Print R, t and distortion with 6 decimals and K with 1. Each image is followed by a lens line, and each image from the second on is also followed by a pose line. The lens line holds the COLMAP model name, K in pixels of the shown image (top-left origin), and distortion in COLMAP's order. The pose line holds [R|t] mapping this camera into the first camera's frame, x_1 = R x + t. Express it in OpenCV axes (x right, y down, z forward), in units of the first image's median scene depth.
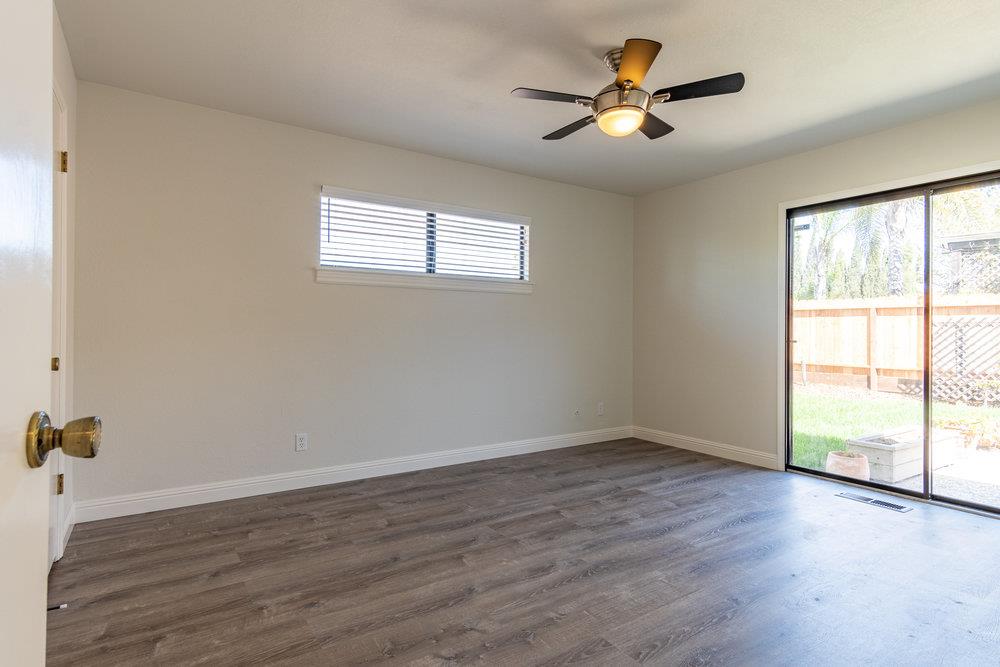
lens RADIAL K [[527.8, 0, 499.6], [0, 527.8, 332.7], [0, 0, 1]] dist [0.003736, 0.003612]
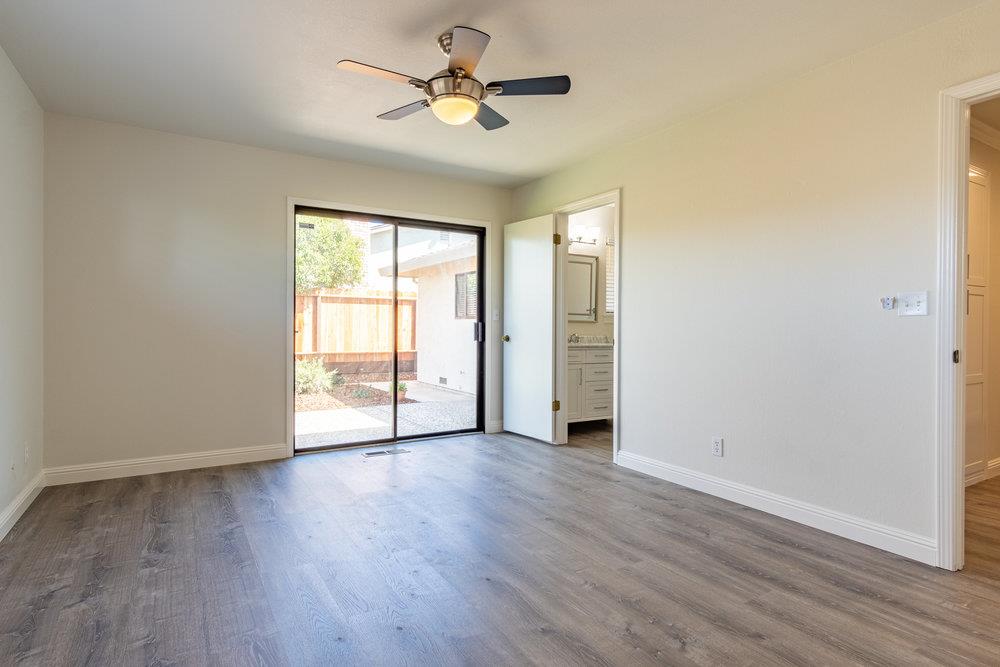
lens RADIAL K [[527.8, 0, 496.8], [0, 527.8, 326.5], [0, 0, 1]] dist [0.003736, 0.003612]
pose [[0.041905, -0.011298, 0.999058, -0.606237], [-0.001125, 0.999935, 0.011355, -0.007179], [-0.999121, -0.001600, 0.041889, 0.703840]]
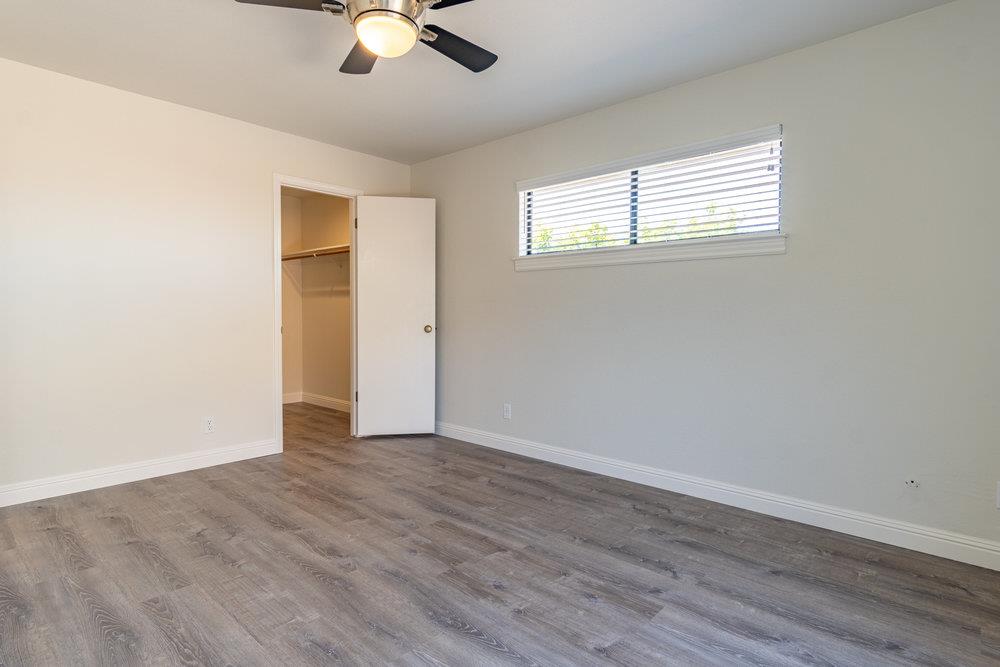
lens RADIAL K [[527.8, 0, 494.3], [0, 527.8, 334.4], [0, 0, 1]] dist [0.003736, 0.003612]
pose [[0.226512, 0.031600, -0.973496, 0.811228], [-0.006110, 0.999500, 0.031022, 0.003411], [0.973989, -0.001078, 0.226592, 0.784595]]
